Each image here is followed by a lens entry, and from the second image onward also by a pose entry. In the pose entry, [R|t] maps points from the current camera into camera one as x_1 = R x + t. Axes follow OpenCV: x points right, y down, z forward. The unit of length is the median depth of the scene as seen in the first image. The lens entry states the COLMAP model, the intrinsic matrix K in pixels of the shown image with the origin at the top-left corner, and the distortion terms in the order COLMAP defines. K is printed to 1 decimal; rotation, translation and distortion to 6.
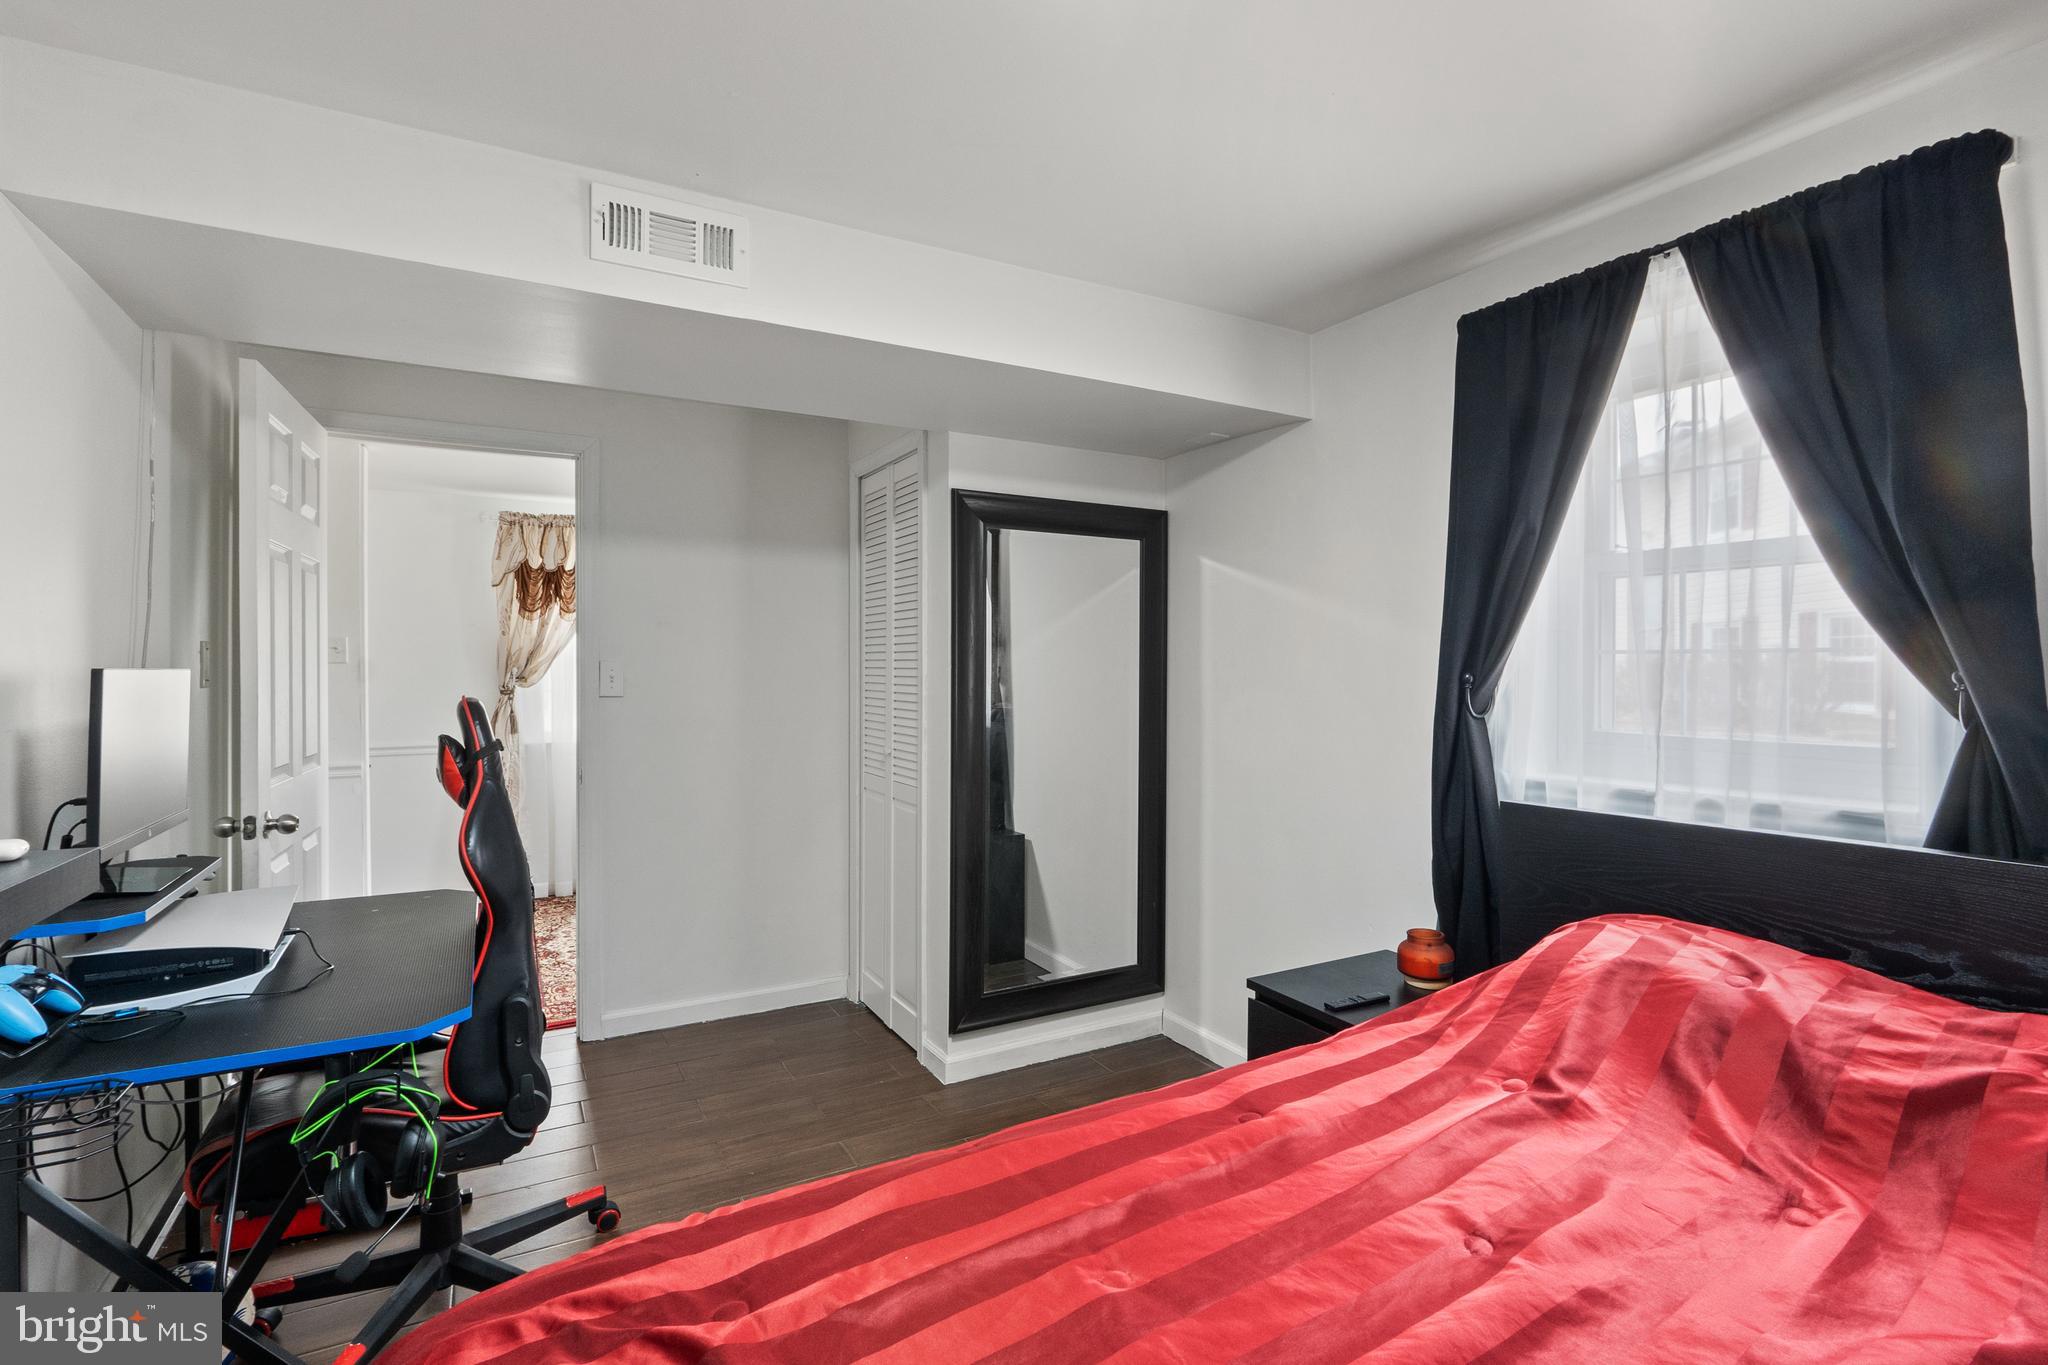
lens RADIAL K [[958.6, 0, 1020.4], [0, 958.6, 679.0], [0, 0, 1]] dist [-0.000375, -0.000118]
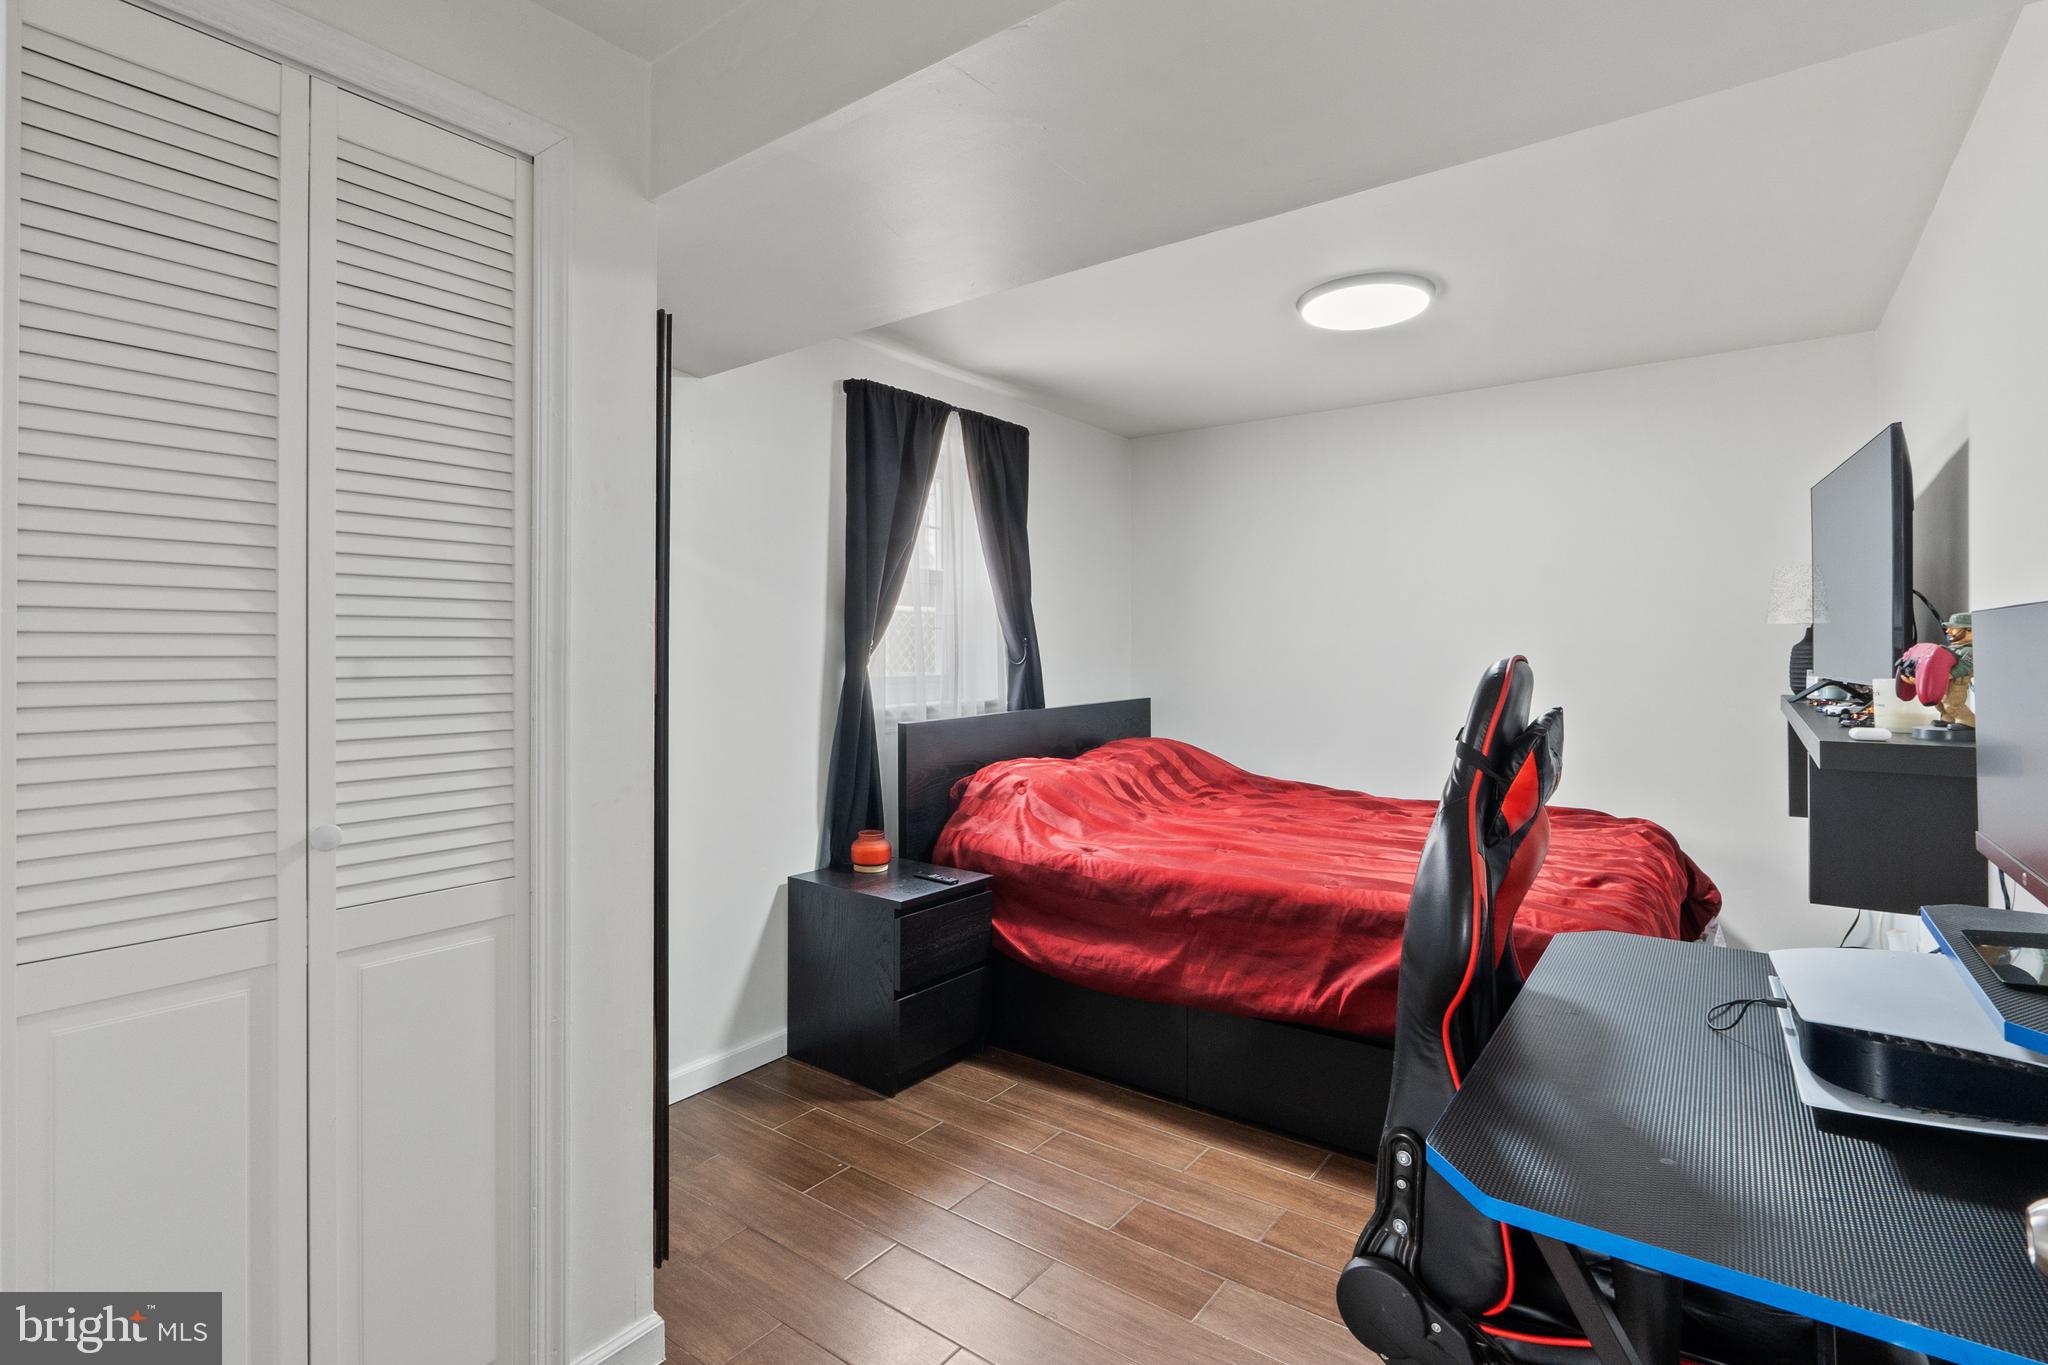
lens RADIAL K [[965.5, 0, 1018.2], [0, 965.5, 631.9], [0, 0, 1]] dist [-0.003377, -0.000432]
pose [[-0.409805, 0.006964, 0.912147, -1.046651], [0.005415, 0.999972, -0.005201, -0.008041], [-0.912157, 0.002808, -0.409831, 1.626172]]
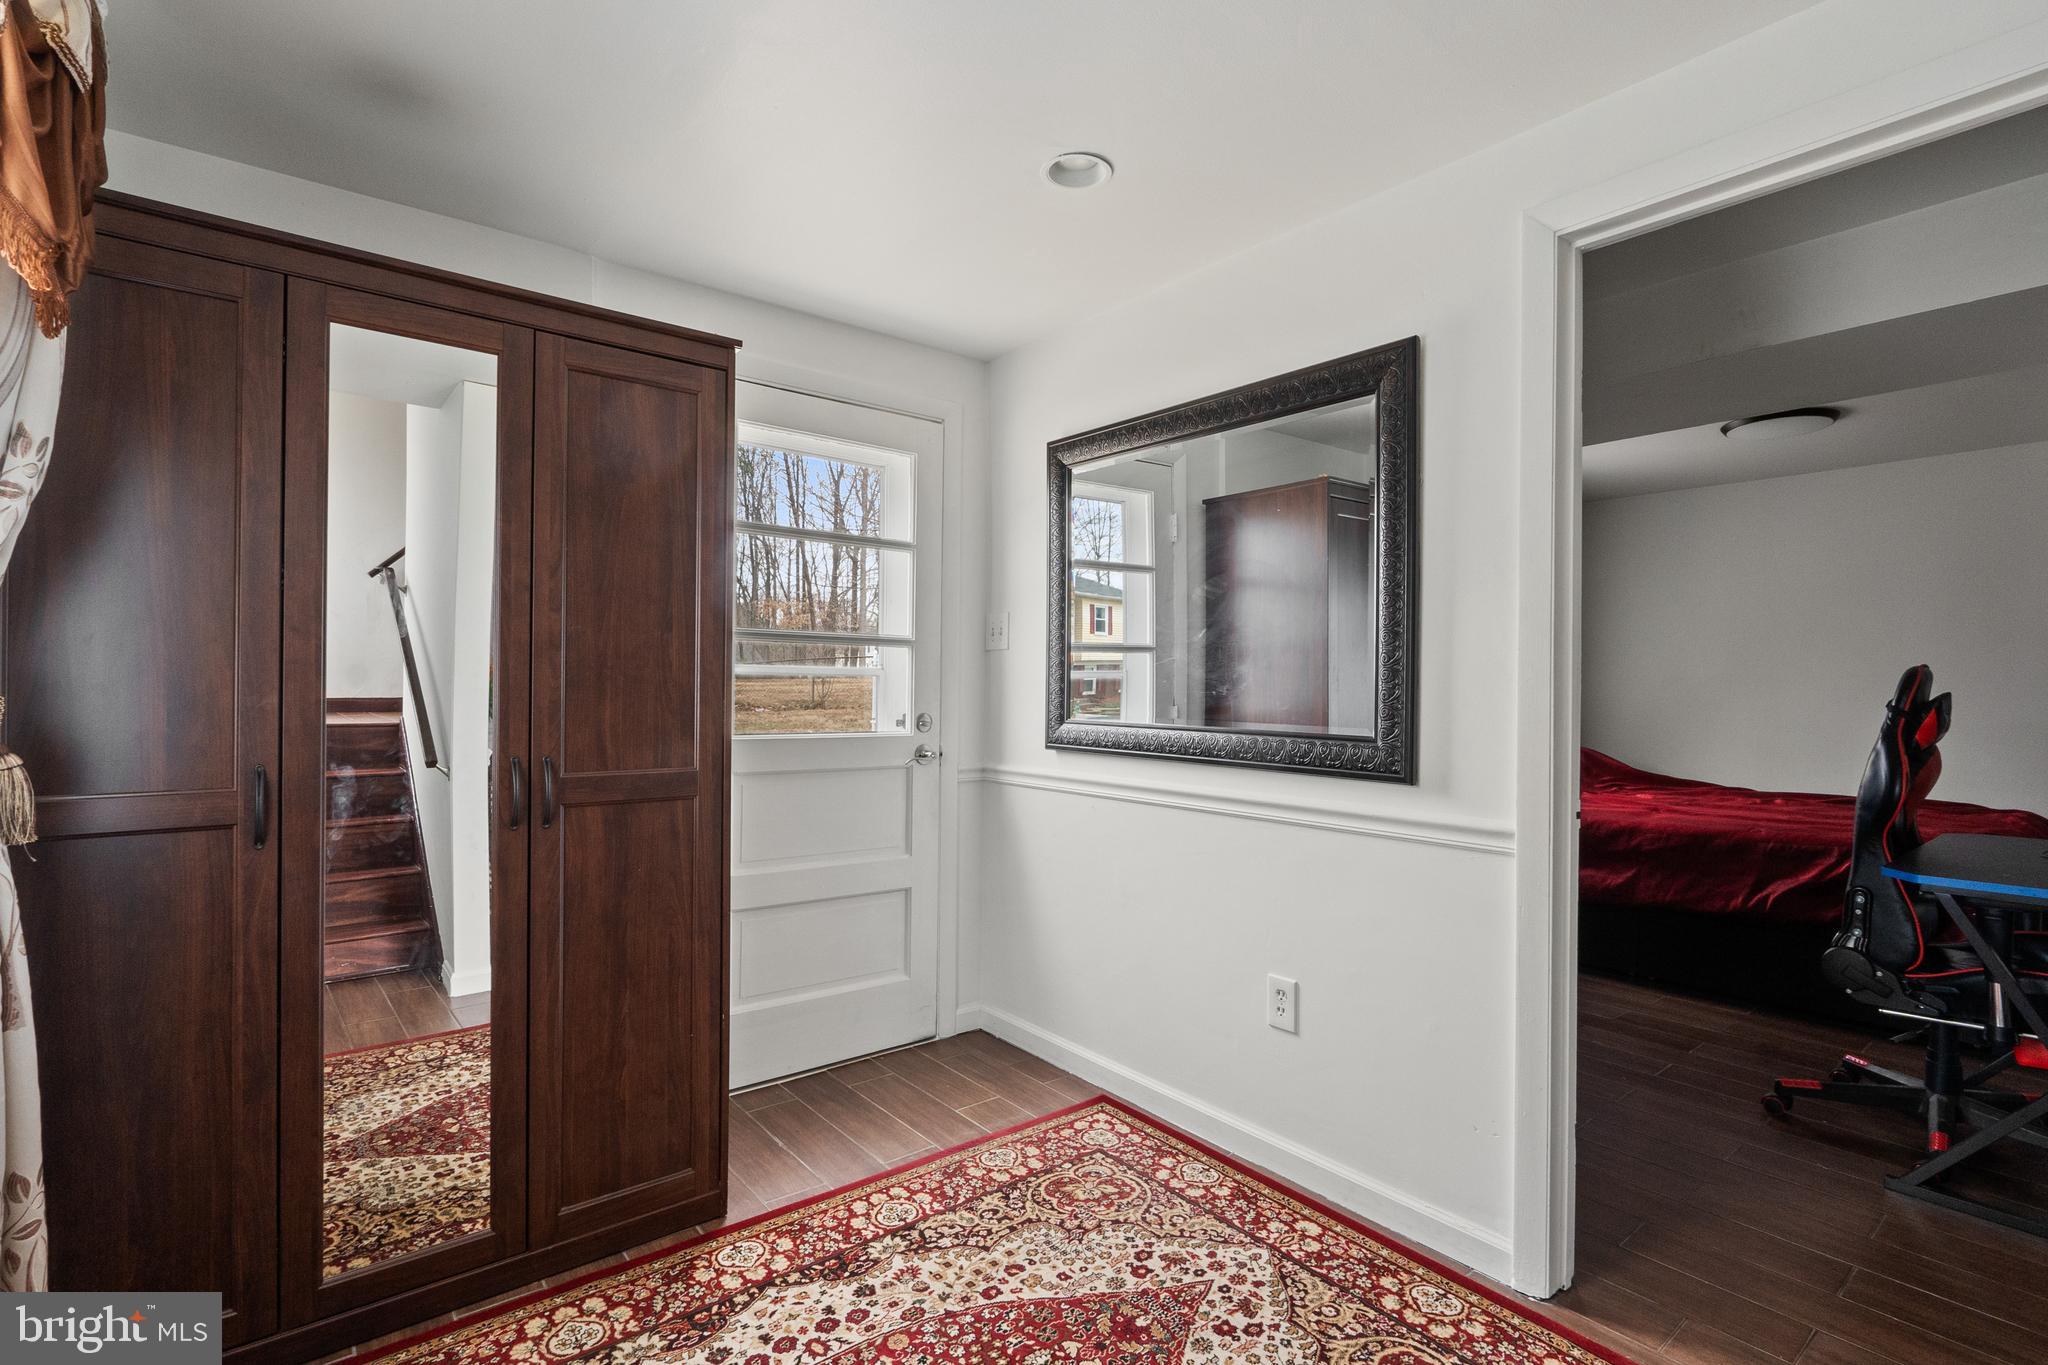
lens RADIAL K [[958.6, 0, 1020.4], [0, 958.6, 679.0], [0, 0, 1]] dist [-0.000375, -0.000118]
pose [[-0.174187, 0.000322, 0.984713, -2.360130], [-0.000660, 1.000000, -0.000444, 0.075464], [-0.984712, -0.000727, -0.174187, 3.480004]]
